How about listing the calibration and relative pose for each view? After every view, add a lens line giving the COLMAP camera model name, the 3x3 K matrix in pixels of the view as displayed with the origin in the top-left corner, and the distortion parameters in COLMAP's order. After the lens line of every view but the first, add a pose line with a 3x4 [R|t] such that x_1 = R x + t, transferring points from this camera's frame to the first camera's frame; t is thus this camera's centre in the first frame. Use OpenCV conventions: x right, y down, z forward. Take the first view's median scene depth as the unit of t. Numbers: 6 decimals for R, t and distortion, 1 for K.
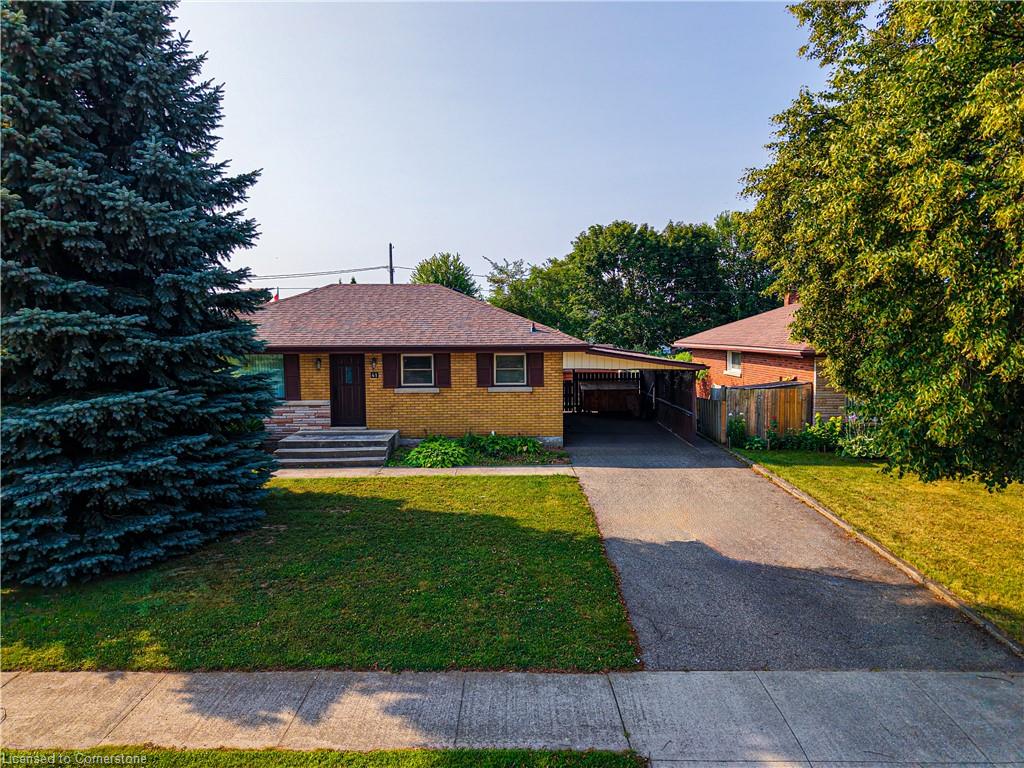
lens RADIAL K [[685.1, 0, 512.0], [0, 685.1, 384.0], [0, 0, 1]] dist [0.047986, -0.038471]
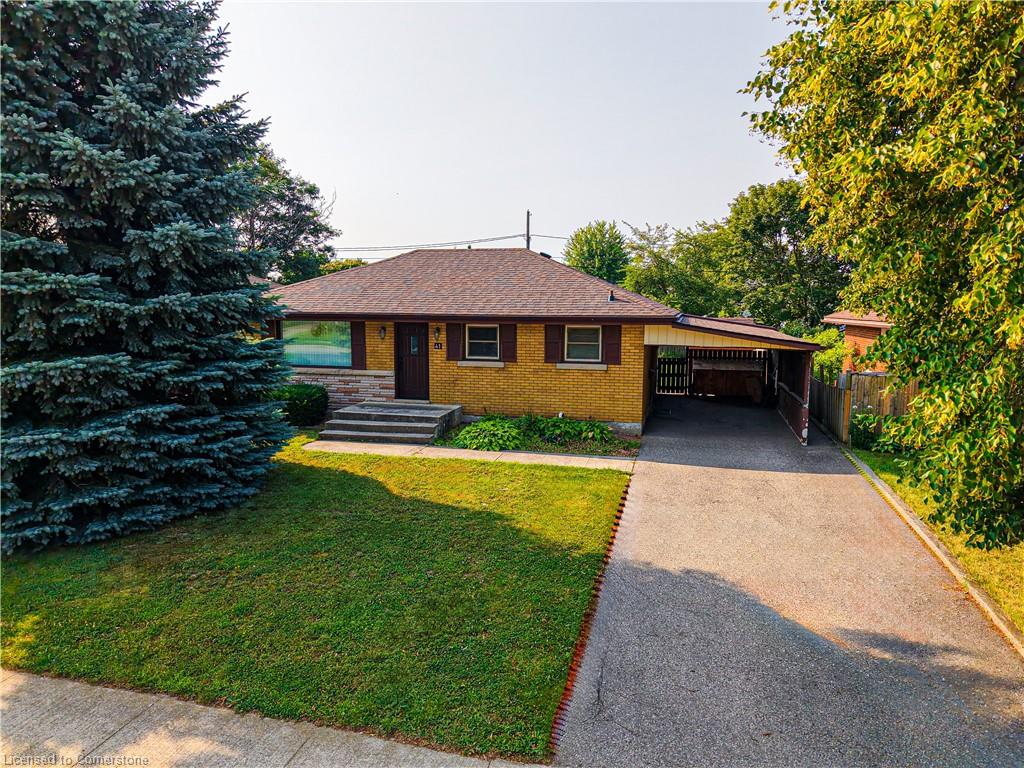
lens RADIAL K [[685.1, 0, 512.0], [0, 685.1, 384.0], [0, 0, 1]] dist [0.047986, -0.038471]
pose [[0.967708, 0.041435, -0.248646, 0.135342], [-0.031412, 0.998531, 0.044144, -0.005823], [0.250110, -0.034908, 0.967588, 0.126801]]
